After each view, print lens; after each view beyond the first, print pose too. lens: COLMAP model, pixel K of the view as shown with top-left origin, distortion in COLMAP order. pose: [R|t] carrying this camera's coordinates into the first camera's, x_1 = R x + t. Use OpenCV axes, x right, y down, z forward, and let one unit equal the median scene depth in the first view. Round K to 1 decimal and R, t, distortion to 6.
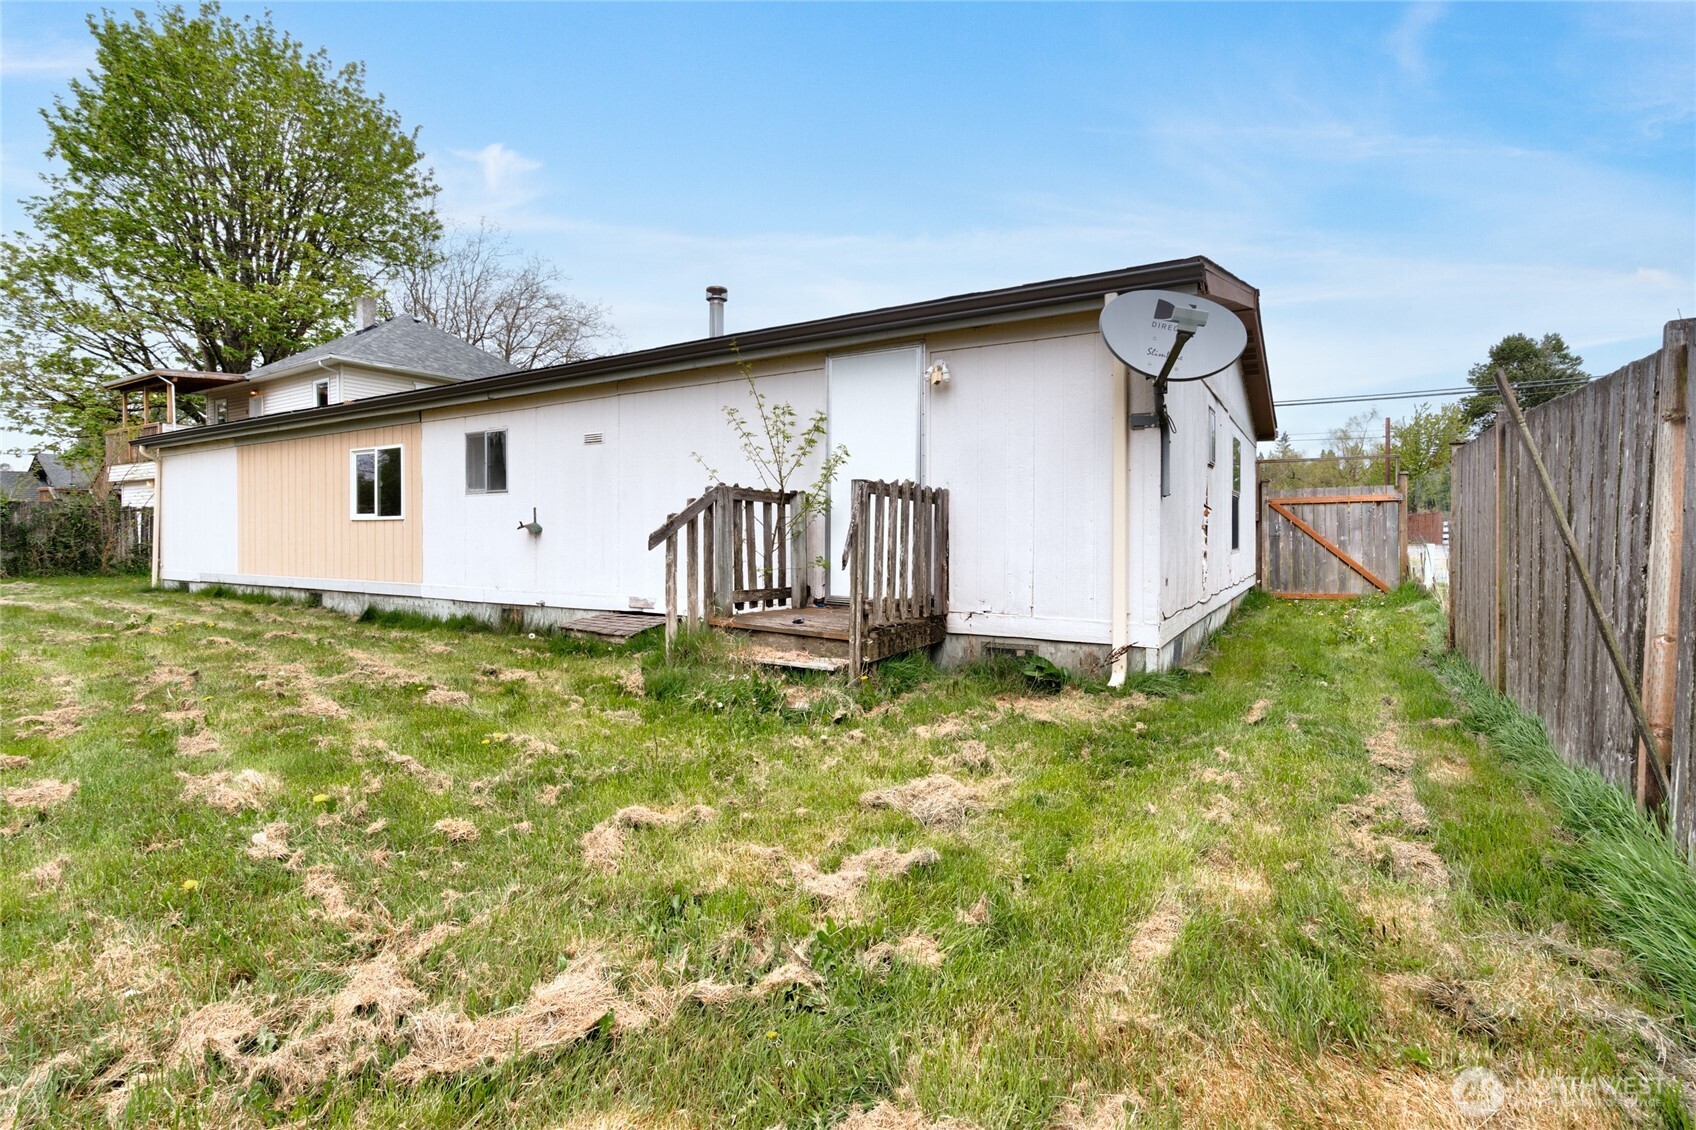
lens RADIAL K [[793.8, 0, 847.5], [0, 793.8, 549.6], [0, 0, 1]] dist [-0.000808, 0.000378]
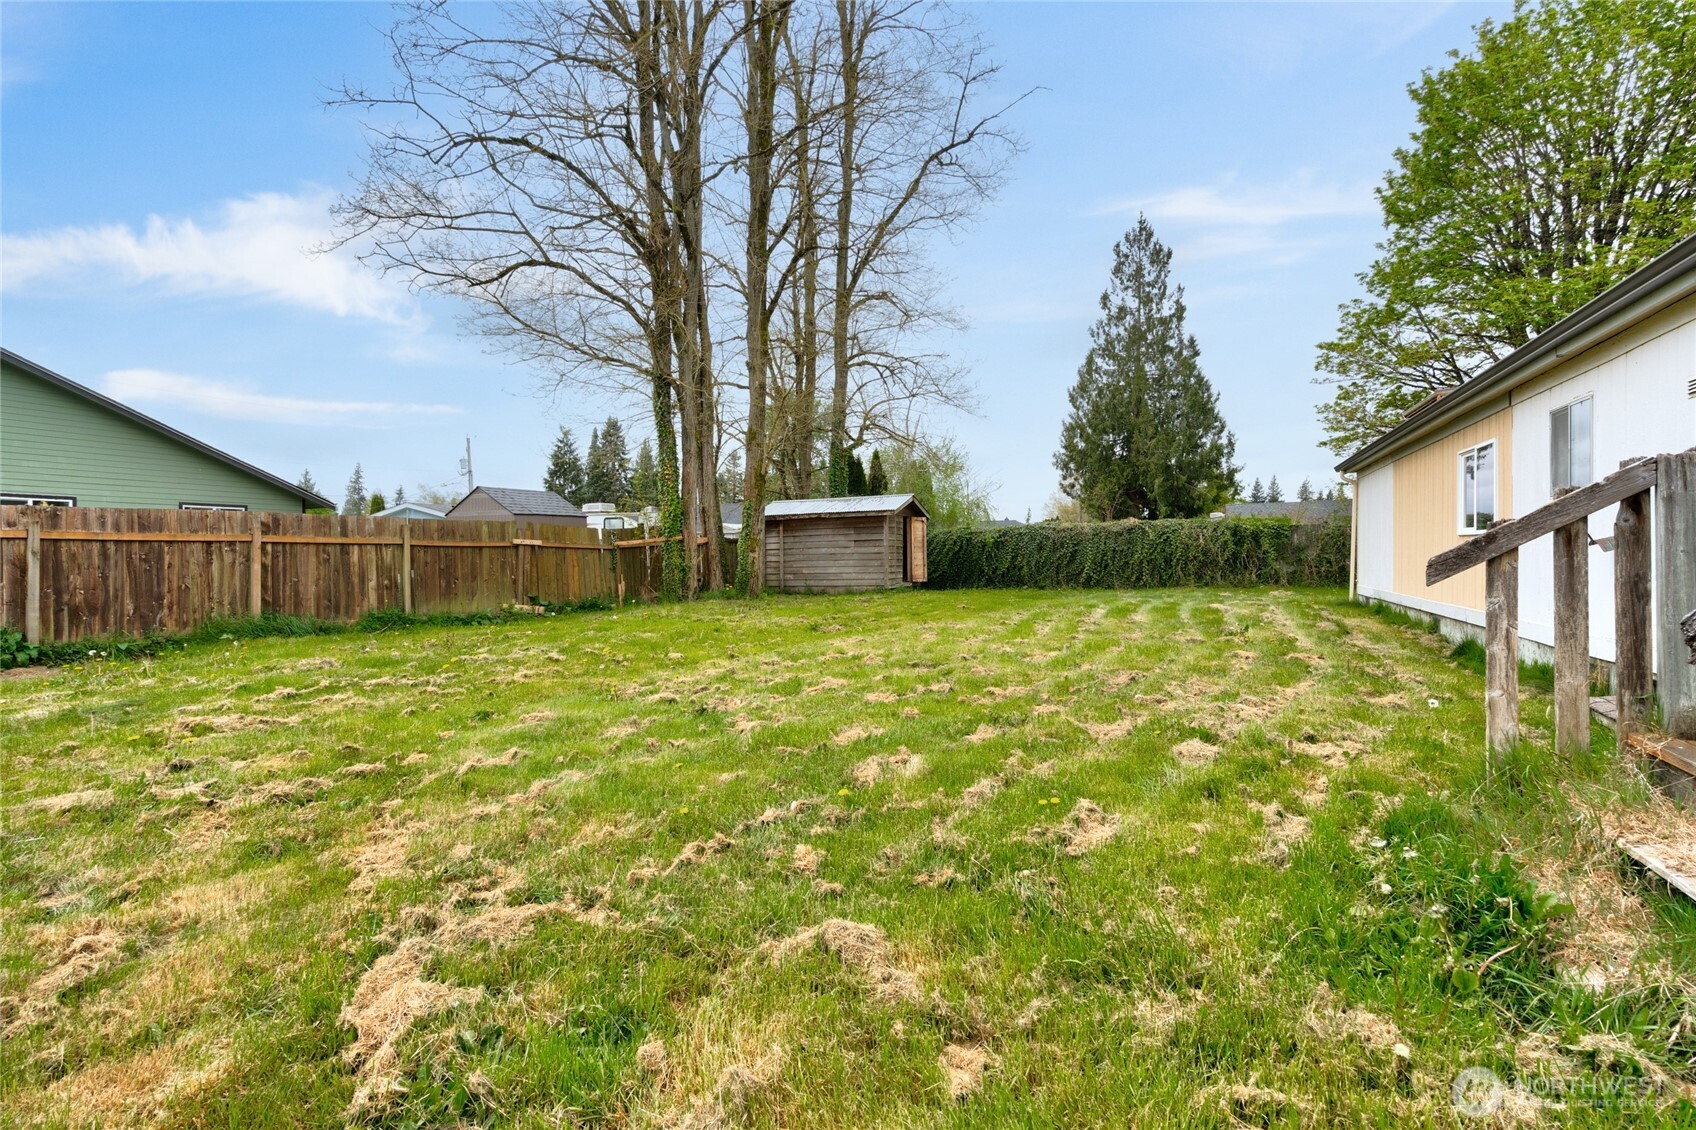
lens RADIAL K [[780.7, 0, 847.1], [0, 780.7, 564.7], [0, 0, 1]] dist [-0.000616, 0.000557]
pose [[0.110694, 0.016602, -0.993716, 0.053150], [-0.017451, 0.999739, 0.014758, -0.002908], [0.993701, 0.015707, 0.110954, 0.106462]]
